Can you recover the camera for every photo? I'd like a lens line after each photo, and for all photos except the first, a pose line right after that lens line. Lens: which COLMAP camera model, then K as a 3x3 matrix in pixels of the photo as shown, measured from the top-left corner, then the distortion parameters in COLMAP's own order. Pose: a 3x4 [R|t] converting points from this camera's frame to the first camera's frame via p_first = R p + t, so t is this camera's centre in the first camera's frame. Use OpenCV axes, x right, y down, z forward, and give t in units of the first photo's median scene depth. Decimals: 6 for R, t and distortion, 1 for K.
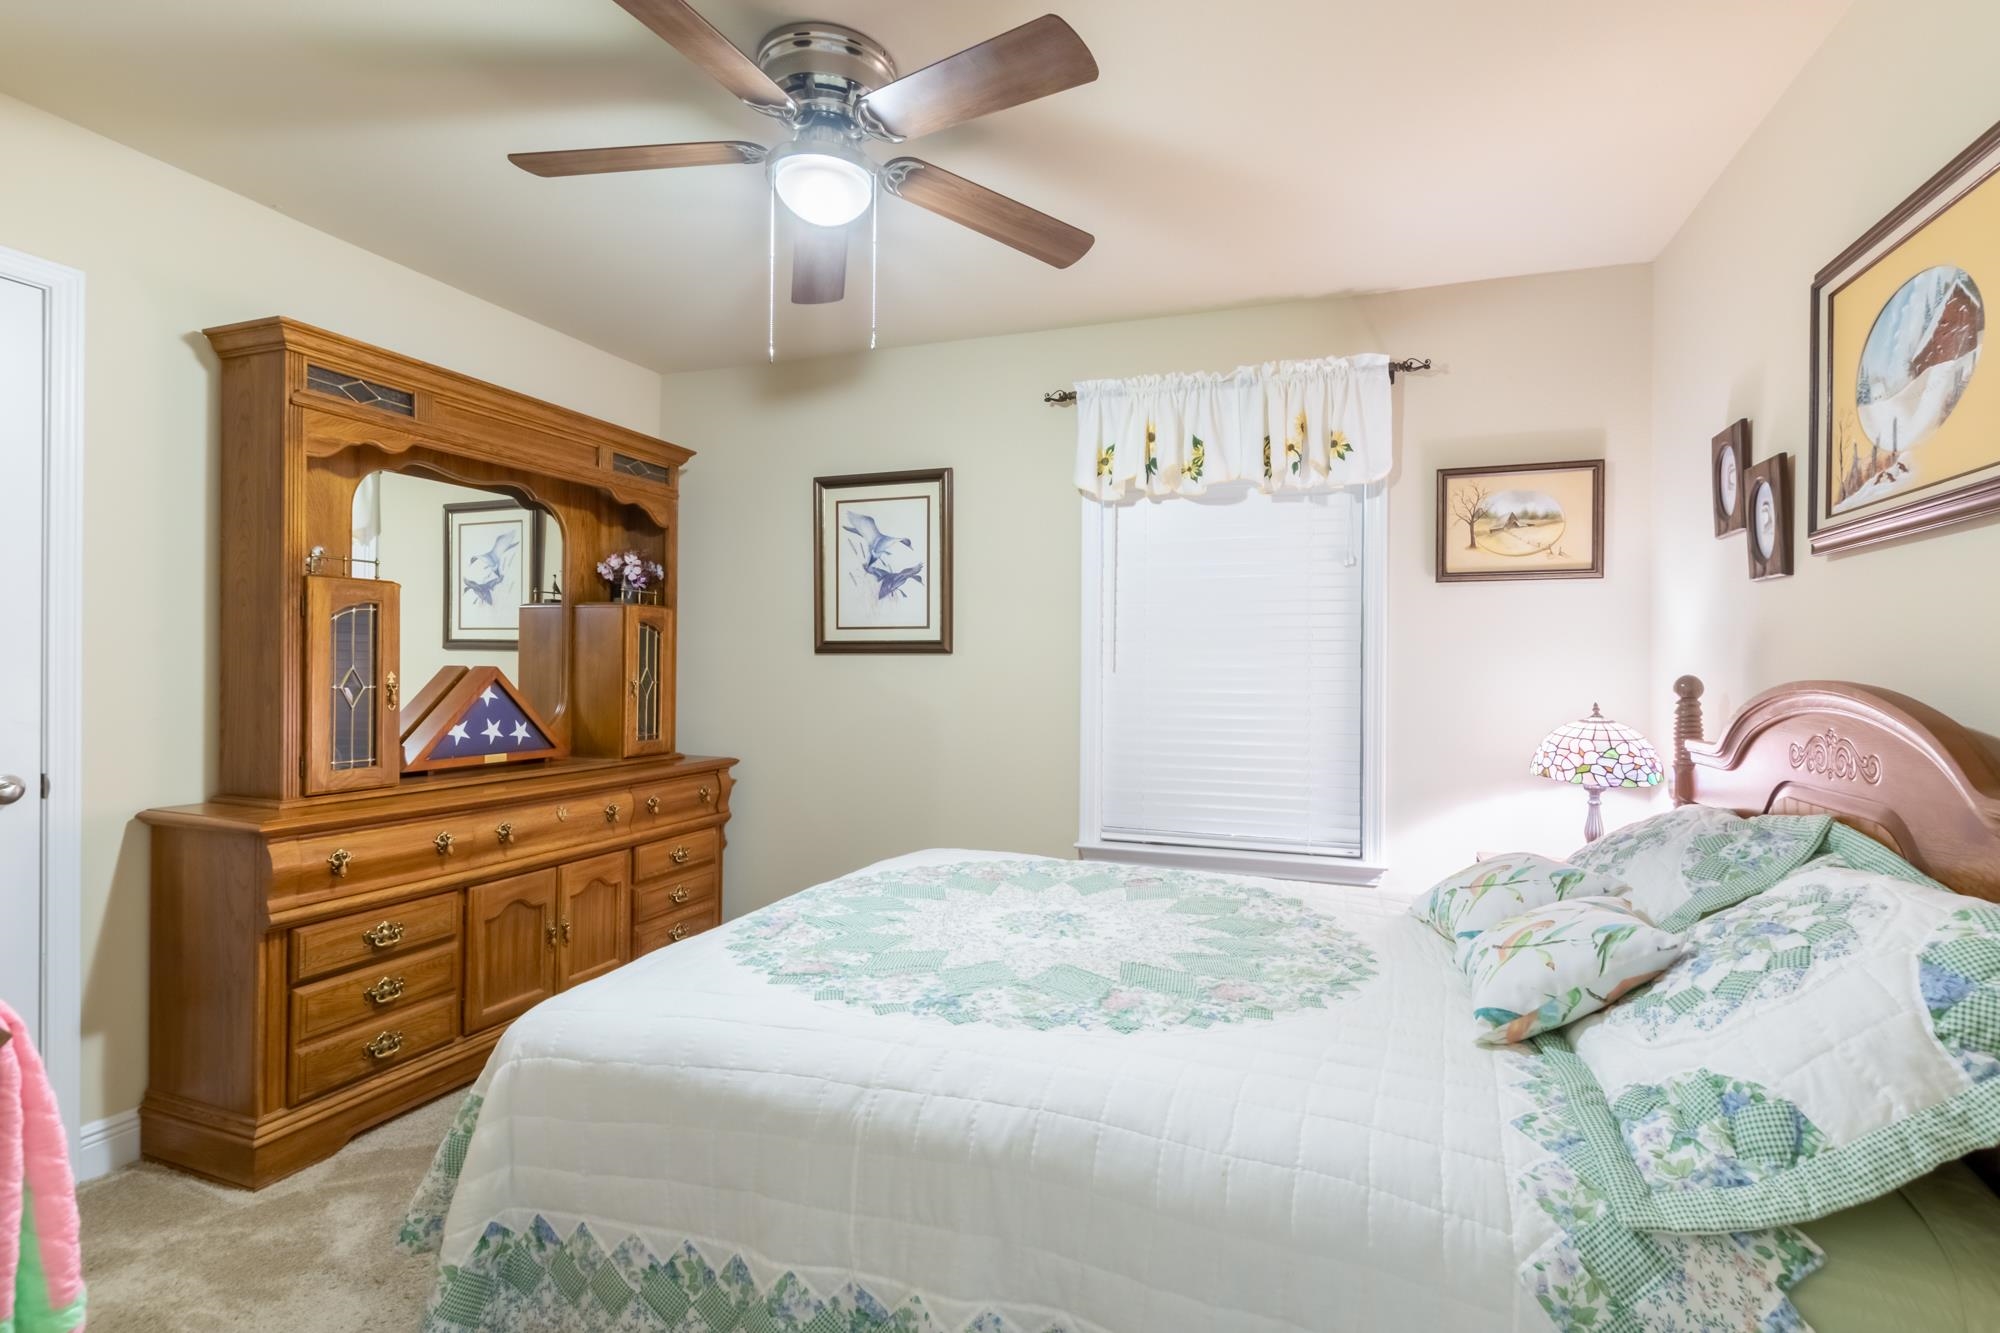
lens RADIAL K [[911.8, 0, 1004.2], [0, 911.8, 667.9], [0, 0, 1]] dist [0.005088, -0.001410]
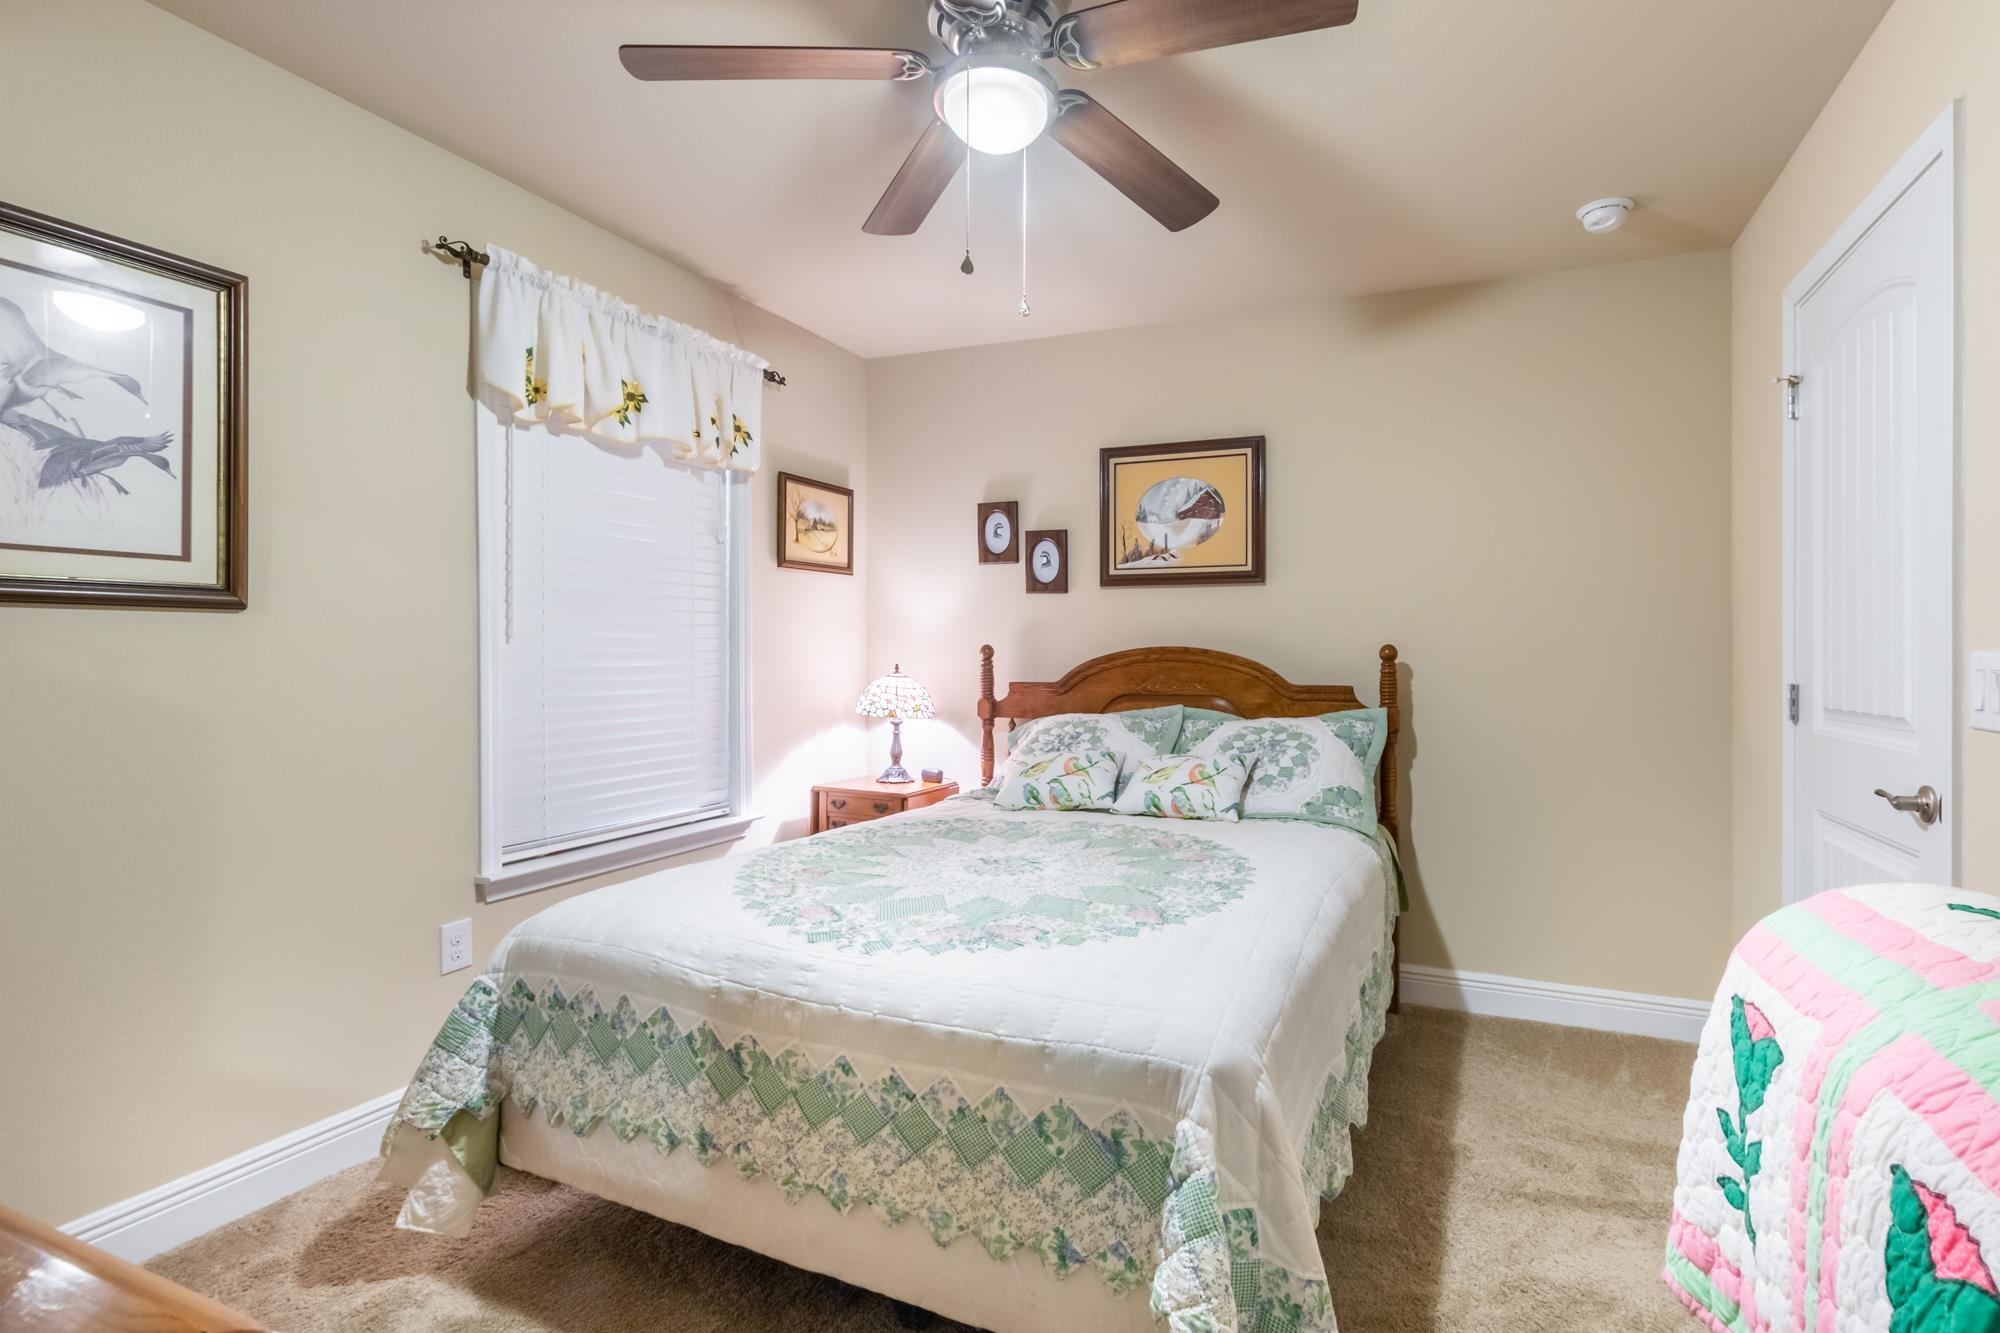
lens RADIAL K [[1013.6, 0, 1003.5], [0, 1013.6, 654.8], [0, 0, 1]] dist [0.004814, -0.000178]
pose [[0.058722, -0.013075, 0.998189, -0.829464], [-0.003241, 0.999906, 0.013288, 0.001648], [-0.998269, -0.004015, 0.058675, 0.639291]]
